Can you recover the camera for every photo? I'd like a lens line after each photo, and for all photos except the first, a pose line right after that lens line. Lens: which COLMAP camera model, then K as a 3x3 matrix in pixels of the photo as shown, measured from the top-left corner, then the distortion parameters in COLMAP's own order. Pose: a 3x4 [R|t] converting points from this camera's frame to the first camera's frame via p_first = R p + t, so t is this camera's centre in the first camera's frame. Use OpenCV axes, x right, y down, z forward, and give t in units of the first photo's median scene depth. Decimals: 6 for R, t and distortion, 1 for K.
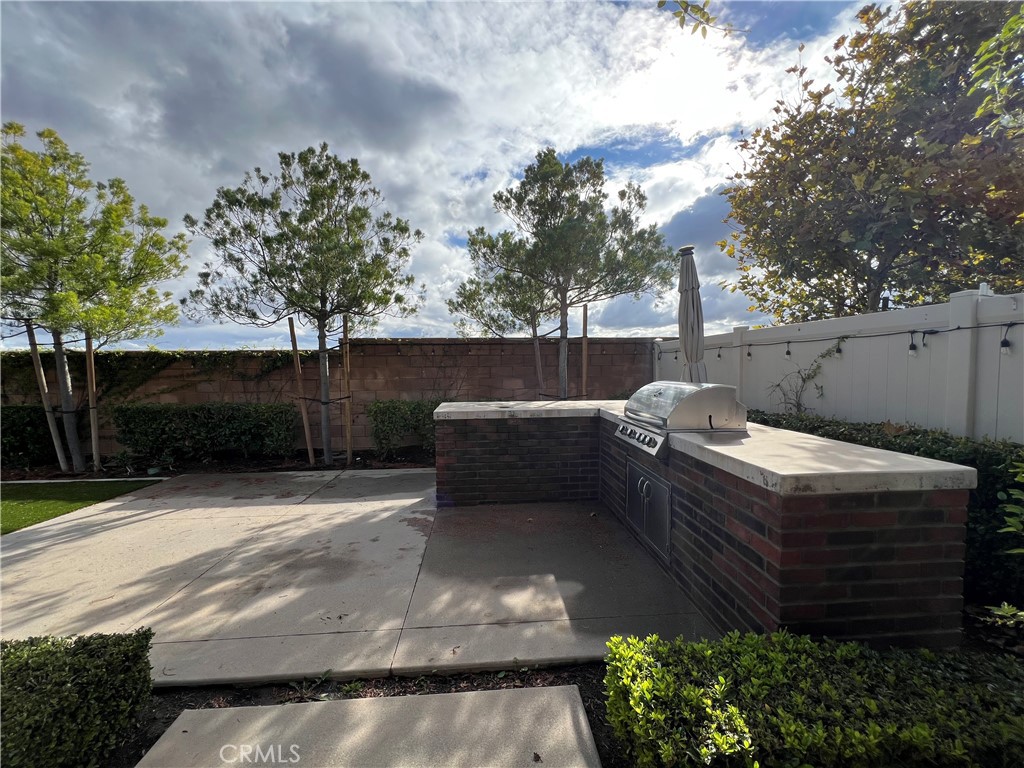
lens RADIAL K [[409.9, 0, 510.9], [0, 409.9, 389.3], [0, 0, 1]] dist [-0.000627, 0.000217]
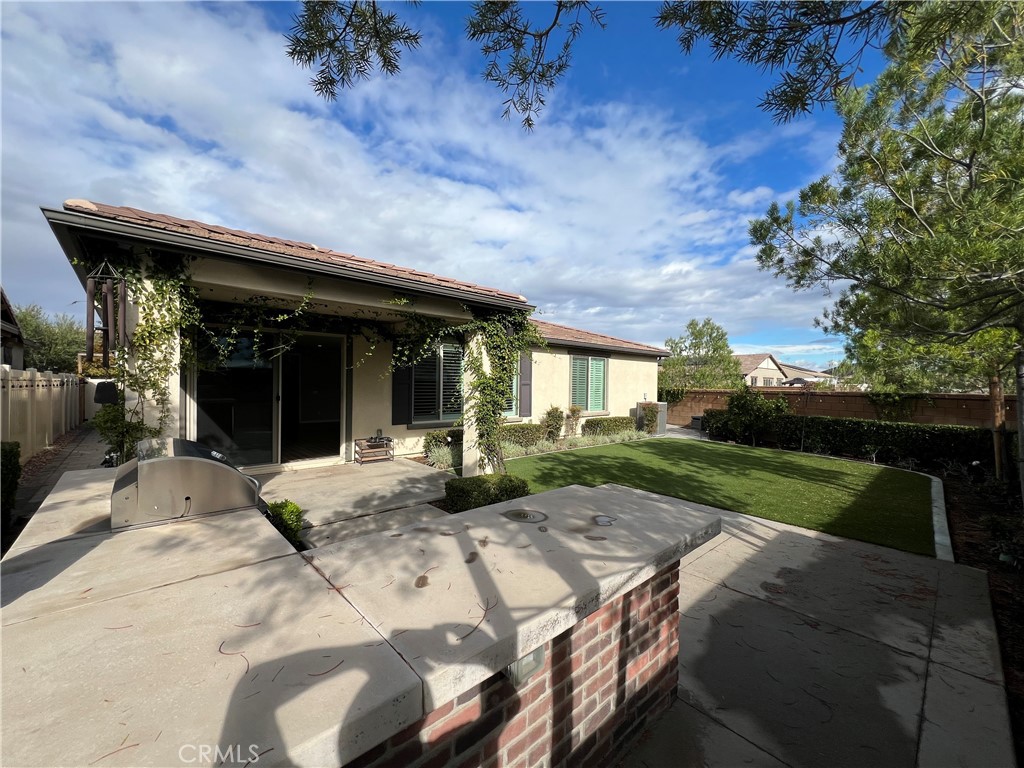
lens RADIAL K [[409.9, 0, 510.9], [0, 409.9, 389.3], [0, 0, 1]] dist [-0.000627, 0.000217]
pose [[-0.782675, 0.006353, -0.622398, 0.264103], [-0.039207, 0.997459, 0.059485, -0.116381], [0.621194, 0.070960, -0.780437, 1.228969]]
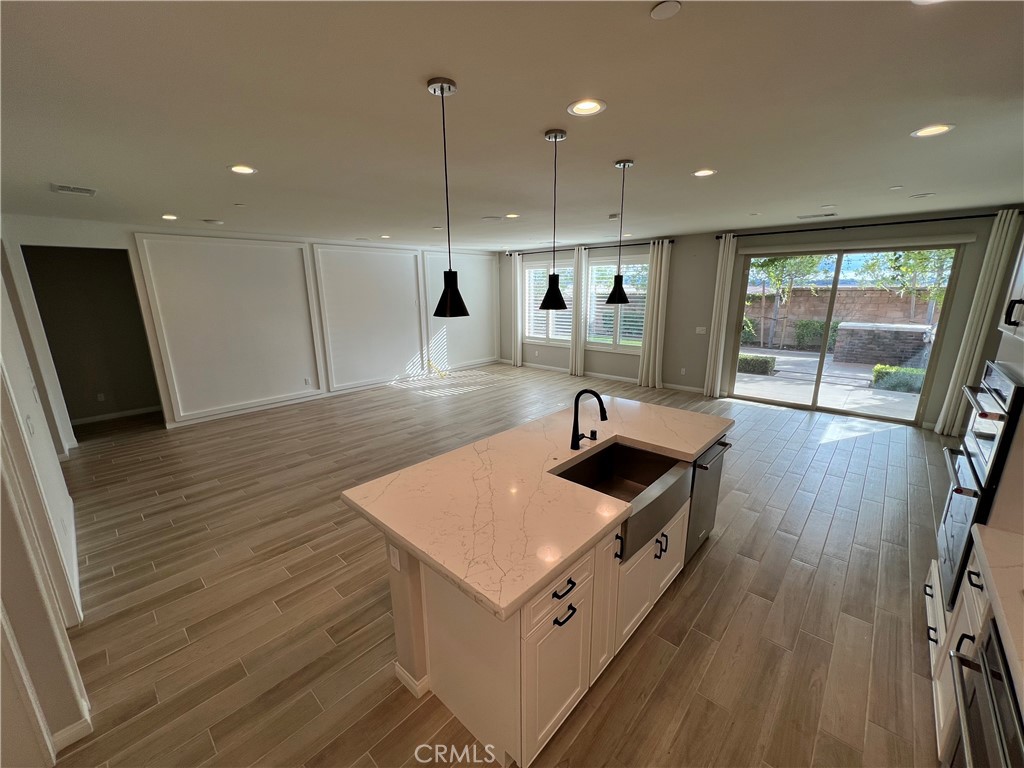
lens RADIAL K [[409.9, 0, 510.9], [0, 409.9, 389.3], [0, 0, 1]] dist [-0.000627, 0.000217]
pose [[0.683697, 0.177284, -0.707904, 0.265468], [-0.033974, 0.976724, 0.211794, -0.025084], [0.728975, -0.120752, 0.673806, -2.029889]]
